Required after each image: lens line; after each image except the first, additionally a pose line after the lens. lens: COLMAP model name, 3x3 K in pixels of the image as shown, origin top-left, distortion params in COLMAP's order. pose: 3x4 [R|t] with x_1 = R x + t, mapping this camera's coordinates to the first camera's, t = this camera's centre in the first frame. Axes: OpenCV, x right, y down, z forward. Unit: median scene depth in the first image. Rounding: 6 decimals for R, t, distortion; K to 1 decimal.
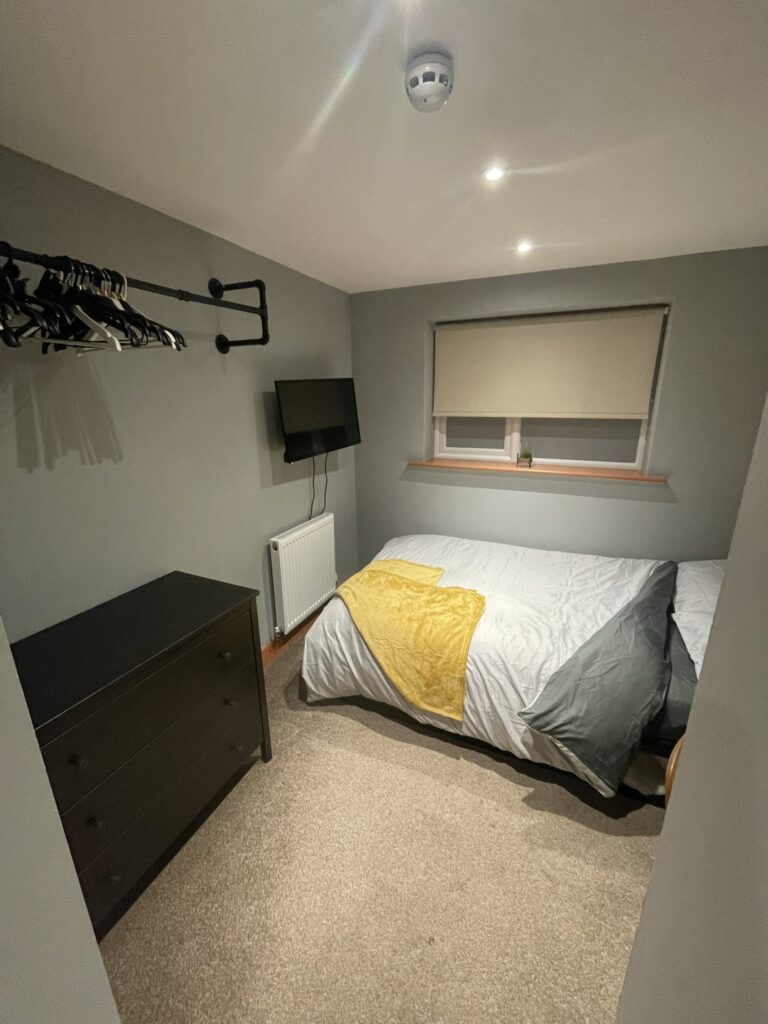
lens RADIAL K [[414.9, 0, 384.0], [0, 414.9, 512.0], [0, 0, 1]] dist [-0.003325, -0.000087]
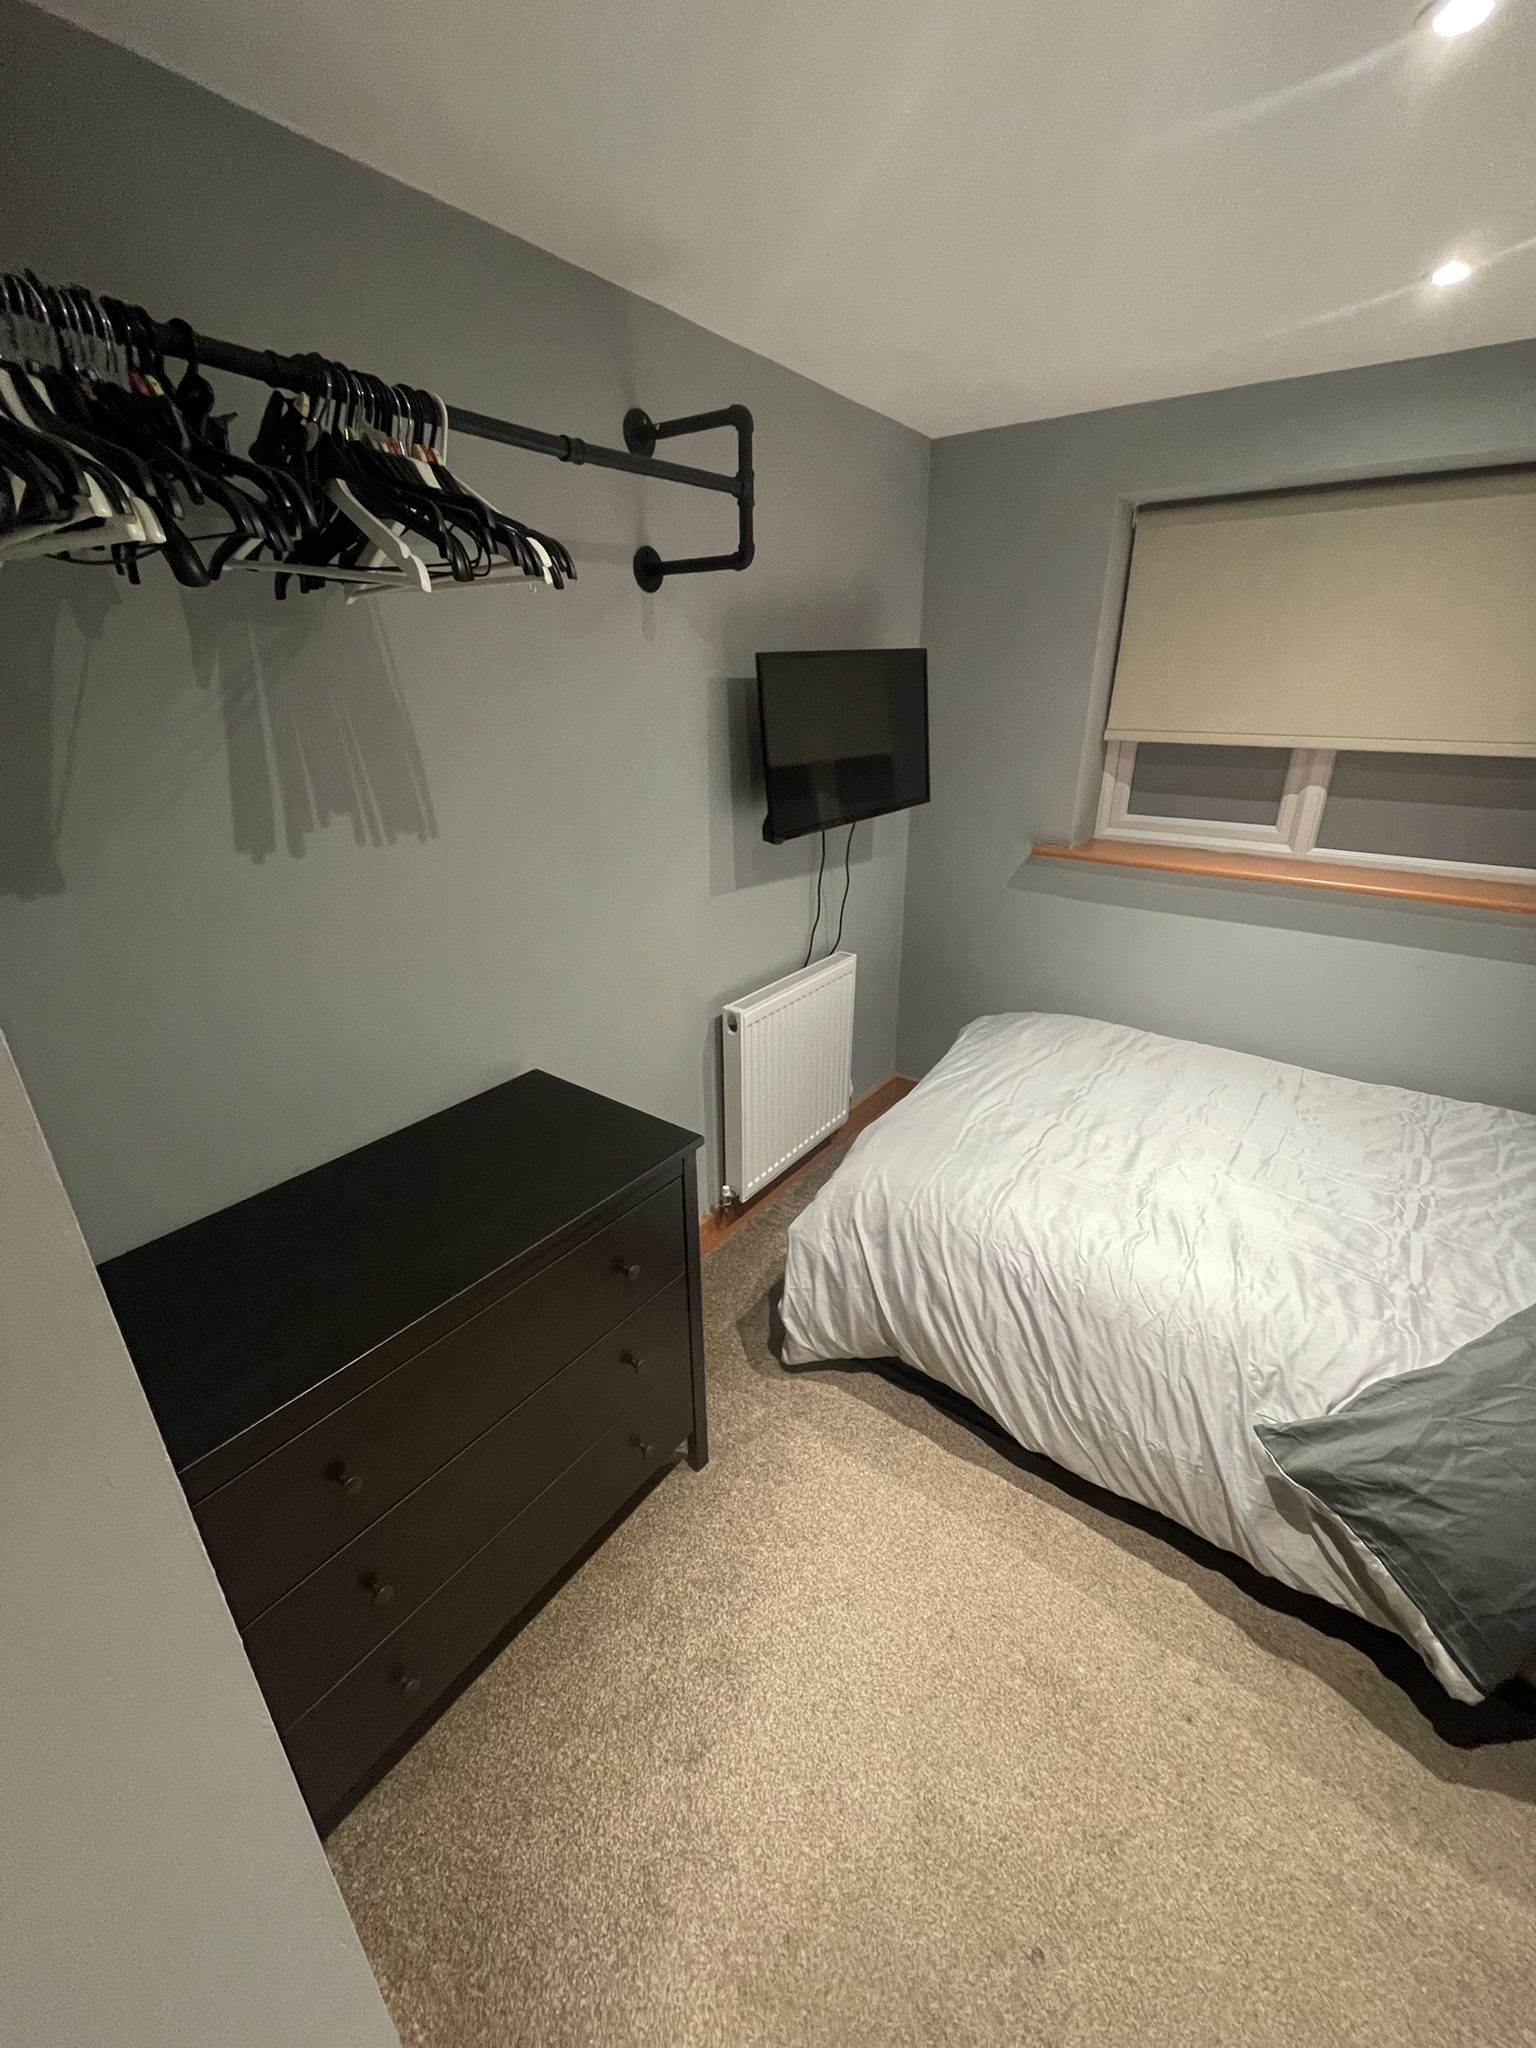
lens RADIAL K [[829.7, 0, 768.0], [0, 829.7, 1024.0], [0, 0, 1]] dist [-0.003325, -0.000087]
pose [[0.978867, 0.085505, -0.185762, -0.063634], [-0.062311, 0.989905, 0.127301, -0.049488], [0.194771, -0.113036, 0.974314, 0.118207]]
